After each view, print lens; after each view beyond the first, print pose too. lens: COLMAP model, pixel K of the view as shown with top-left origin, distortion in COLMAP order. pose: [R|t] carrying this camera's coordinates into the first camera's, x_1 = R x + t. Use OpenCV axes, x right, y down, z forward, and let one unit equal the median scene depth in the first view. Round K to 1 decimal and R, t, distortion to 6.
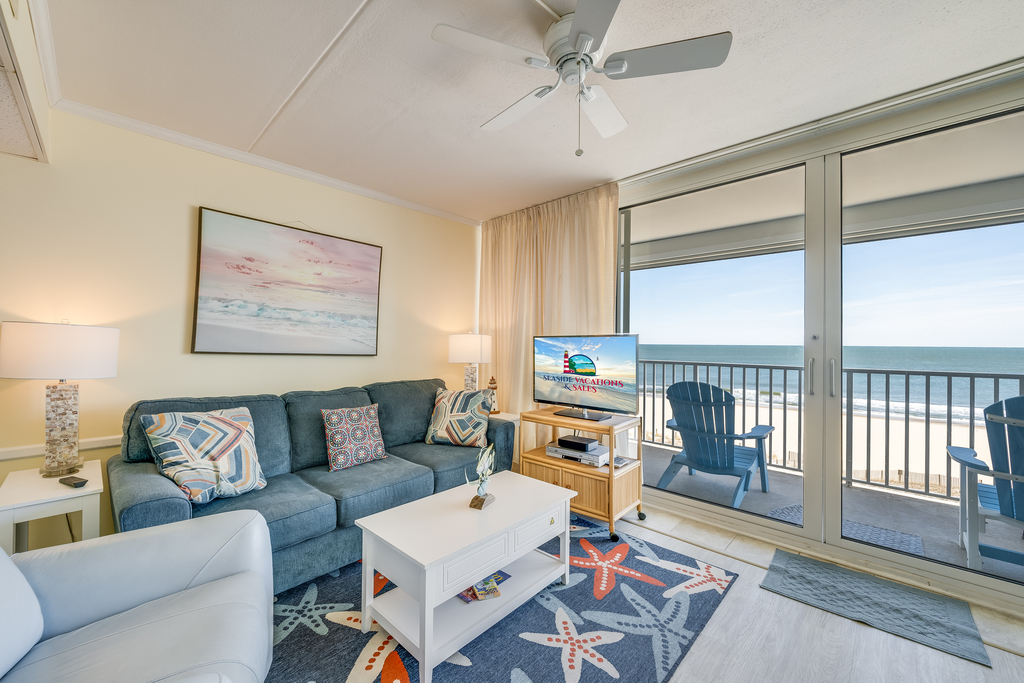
lens RADIAL K [[405.4, 0, 505.3], [0, 405.4, 345.7], [0, 0, 1]] dist [-0.001483, -0.000149]
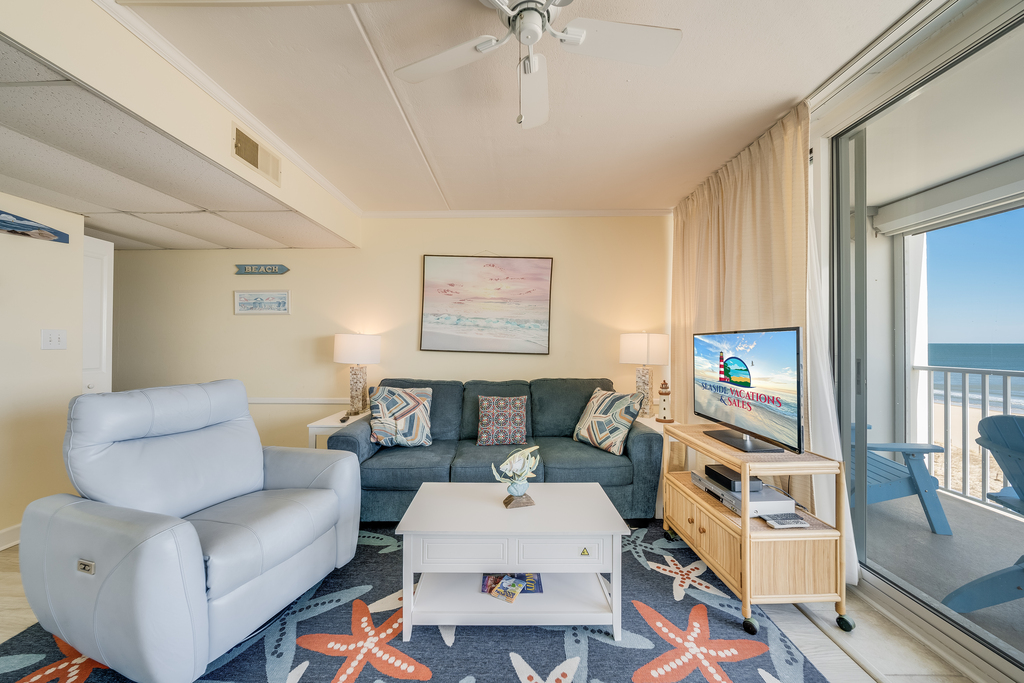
lens RADIAL K [[363.9, 0, 504.9], [0, 363.9, 341.5], [0, 0, 1]] dist [-0.007700, 0.000119]
pose [[0.677092, -0.009443, -0.735838, 0.404477], [-0.000420, 0.999913, -0.013218, 0.002395], [0.735898, 0.009259, 0.677029, 0.258150]]
